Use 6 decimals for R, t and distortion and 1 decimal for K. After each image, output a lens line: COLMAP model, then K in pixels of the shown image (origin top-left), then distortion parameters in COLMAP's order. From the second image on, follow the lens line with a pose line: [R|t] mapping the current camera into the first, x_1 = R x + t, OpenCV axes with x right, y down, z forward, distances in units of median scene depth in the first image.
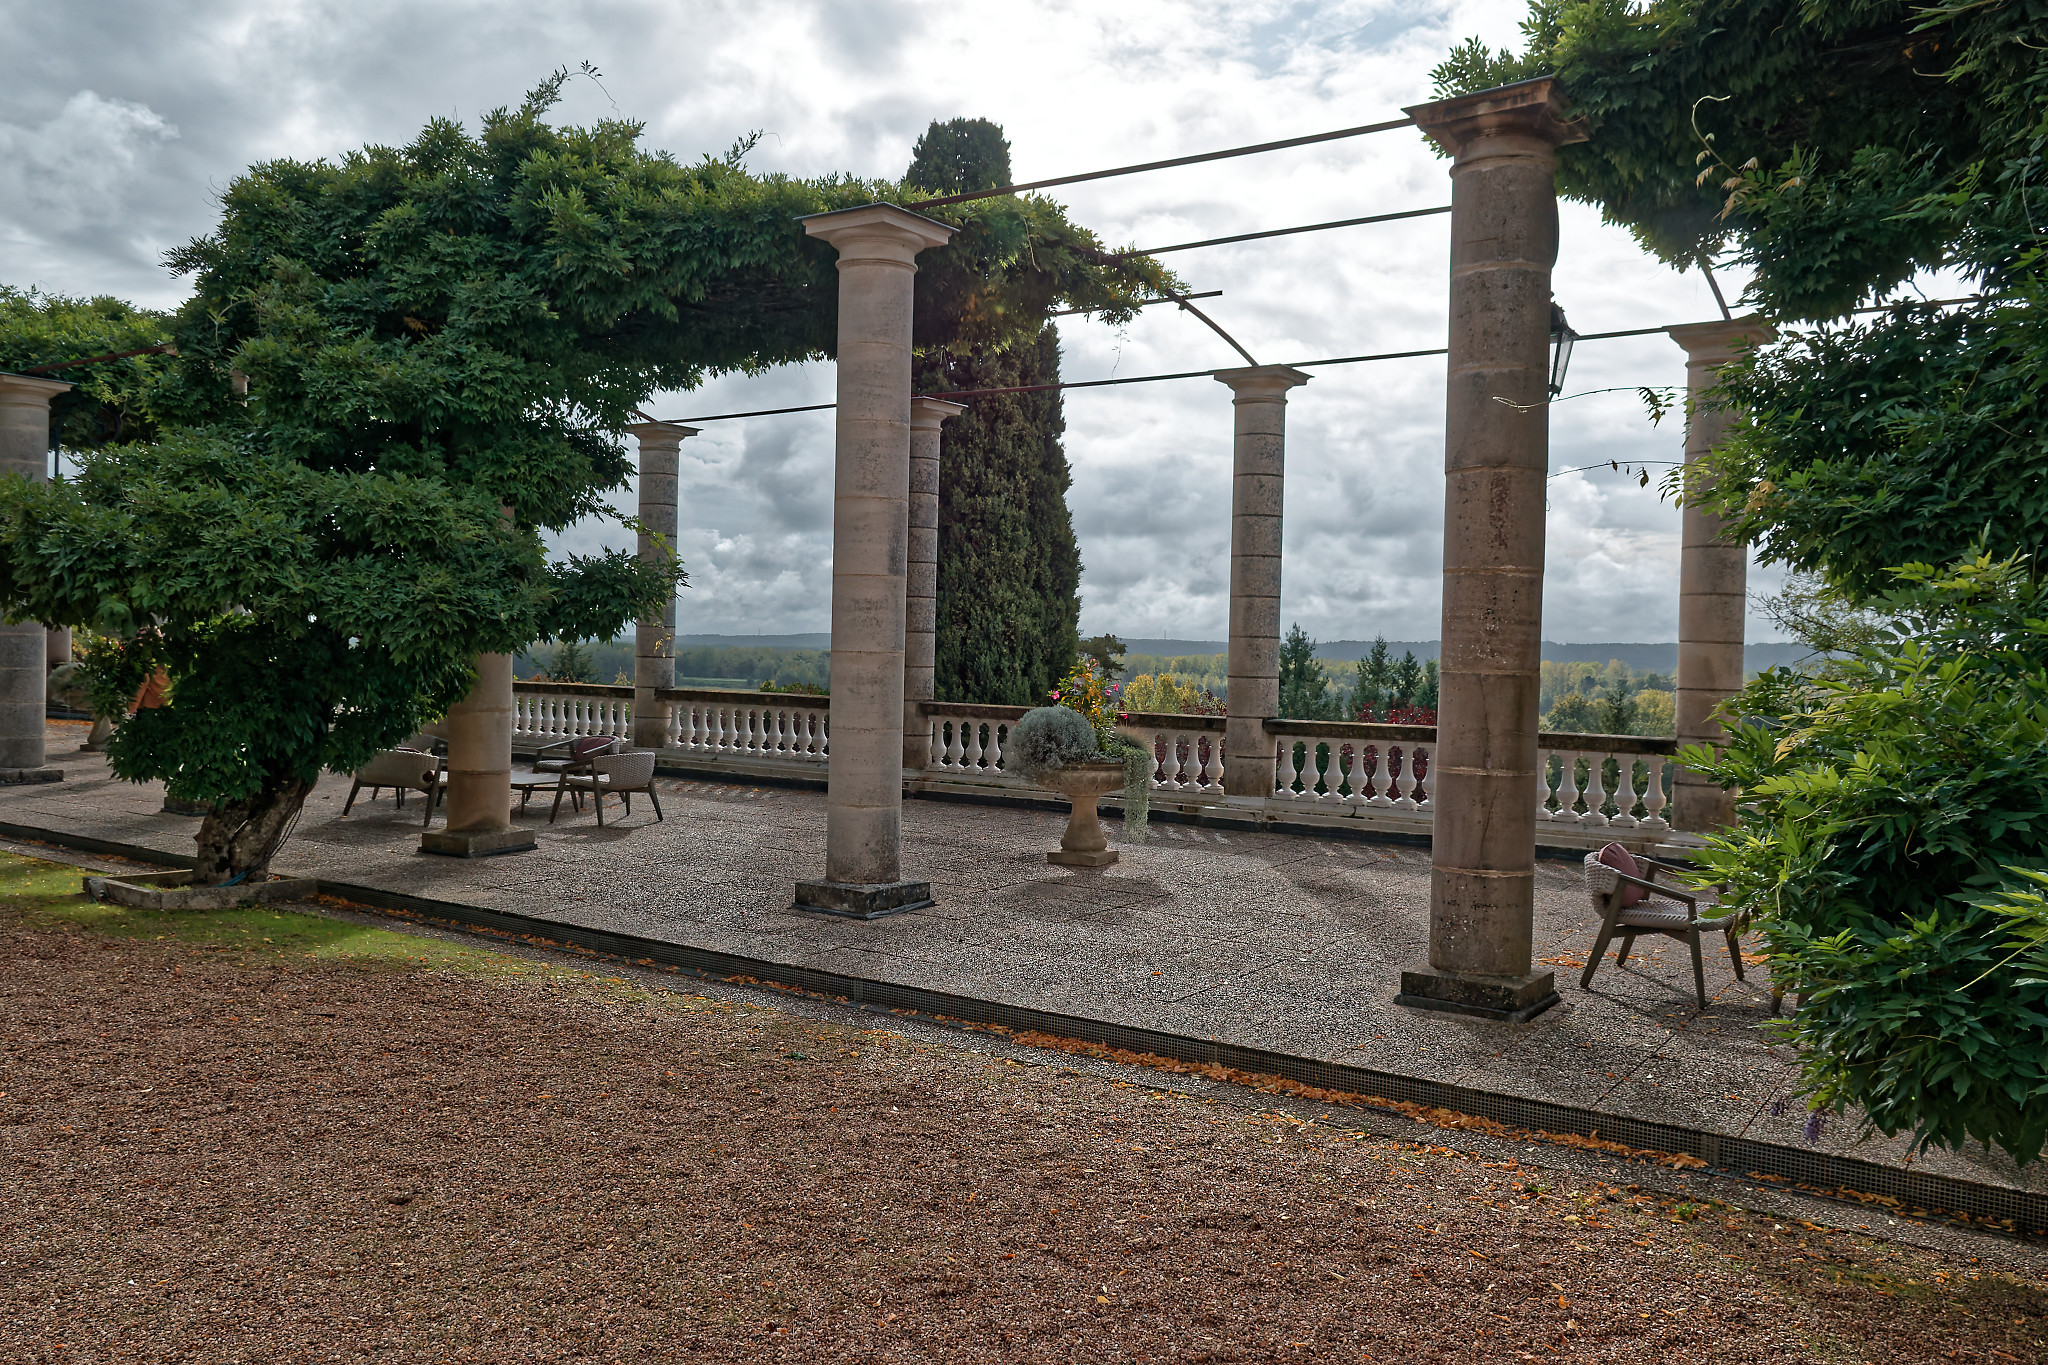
lens RADIAL K [[1615.6, 0, 1024.4], [0, 1615.6, 679.7], [0, 0, 1]] dist [0.064720, 0.002634]
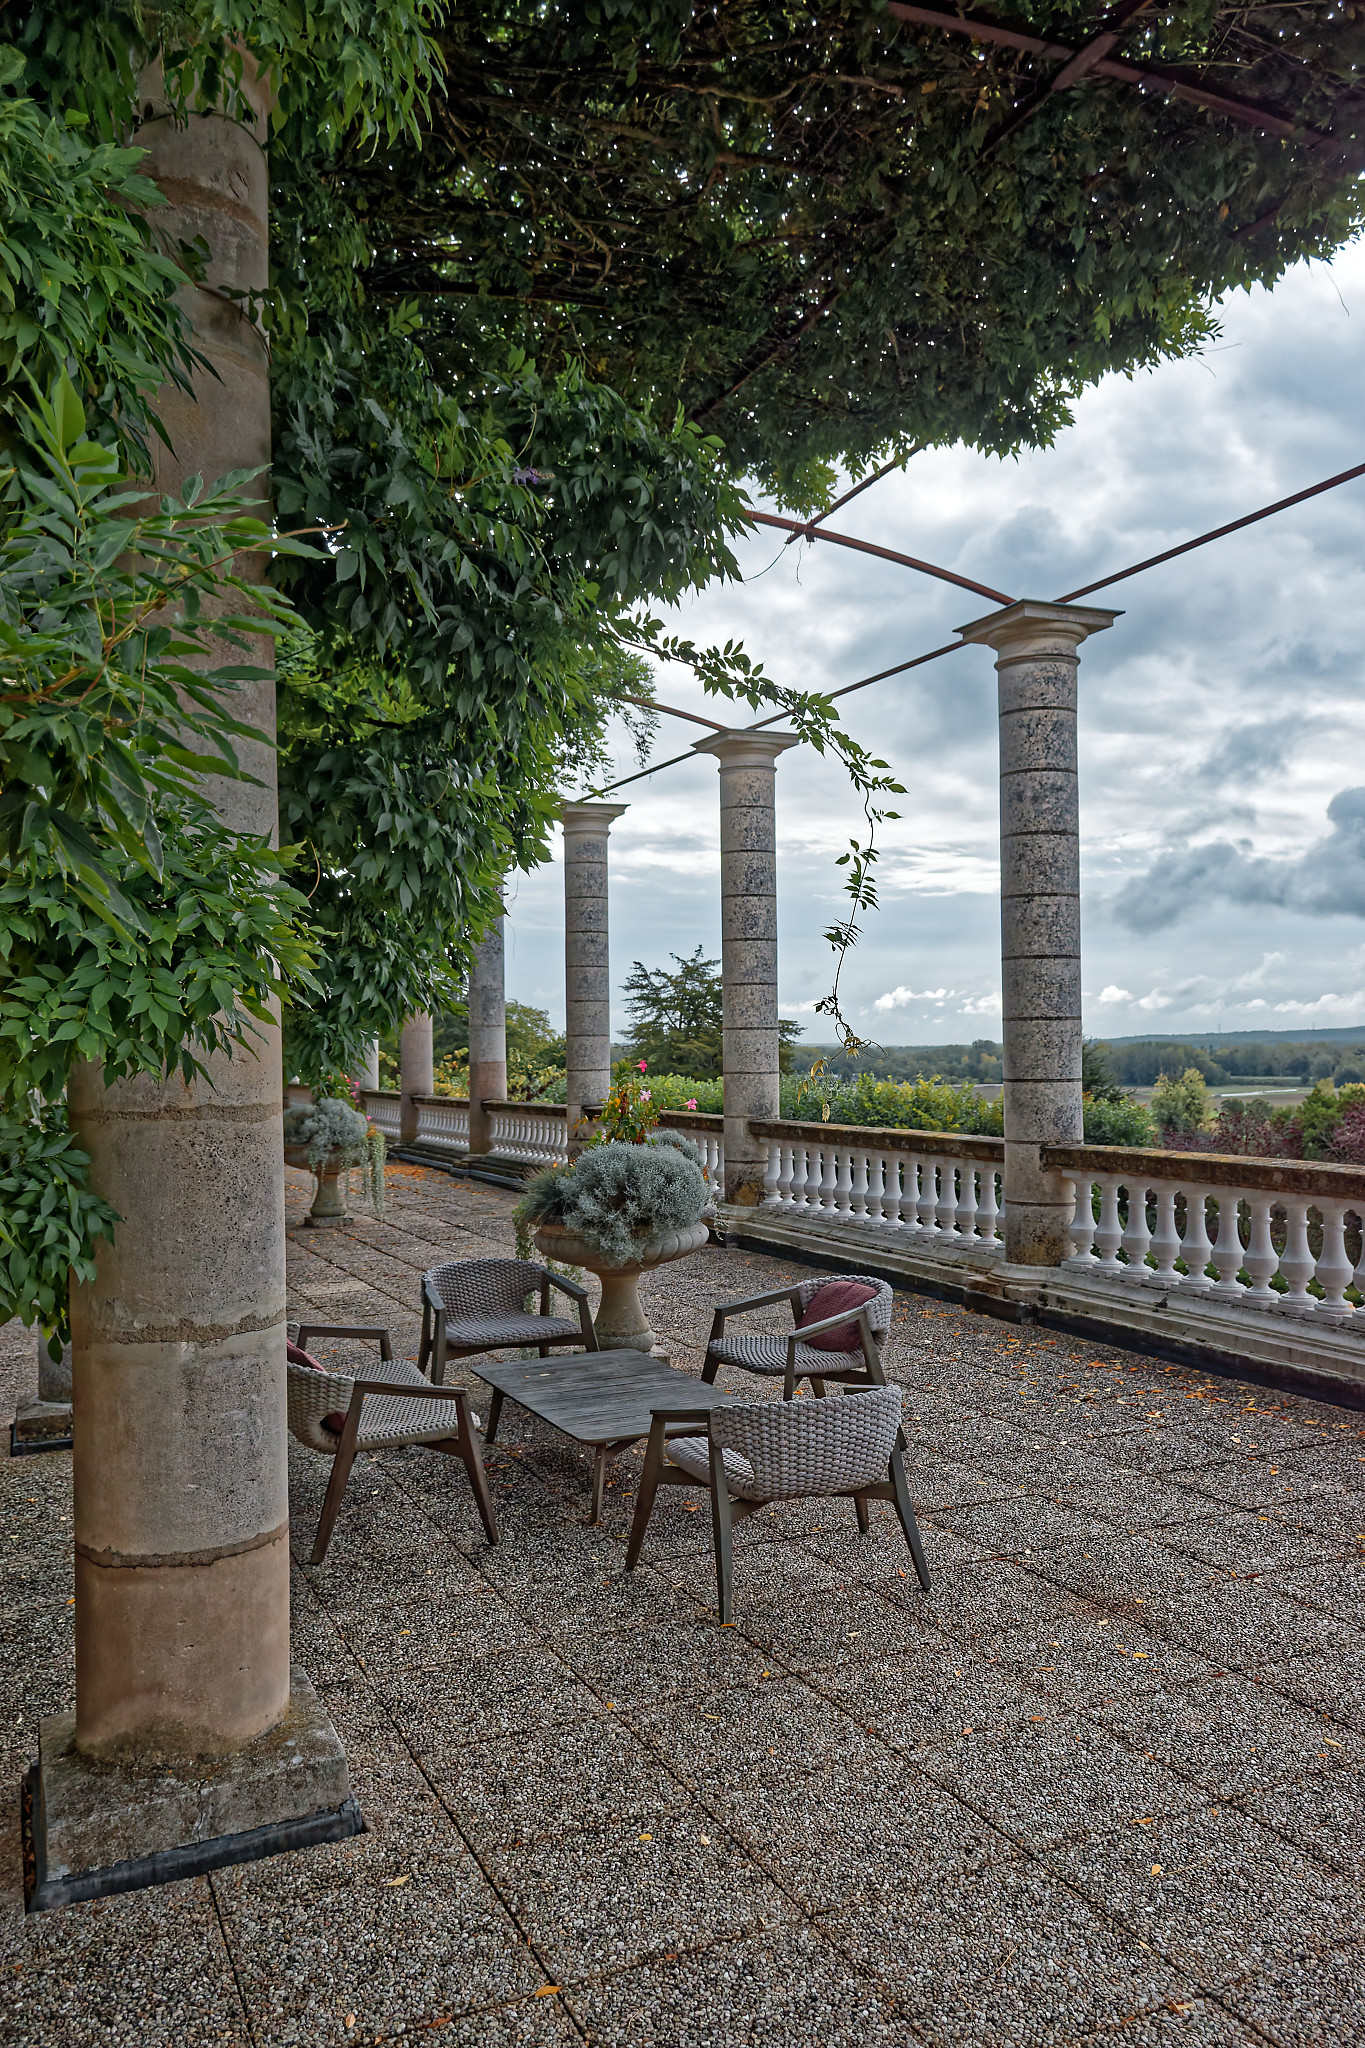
lens RADIAL K [[1615.6, 0, 681.5], [0, 1615.6, 1023.1], [0, 0, 1]] dist [0.064720, 0.002634]
pose [[0.861582, -0.037678, -0.506219, -0.081237], [0.019447, 0.998959, -0.041254, -0.015864], [0.507246, 0.025699, 0.861418, 0.599324]]
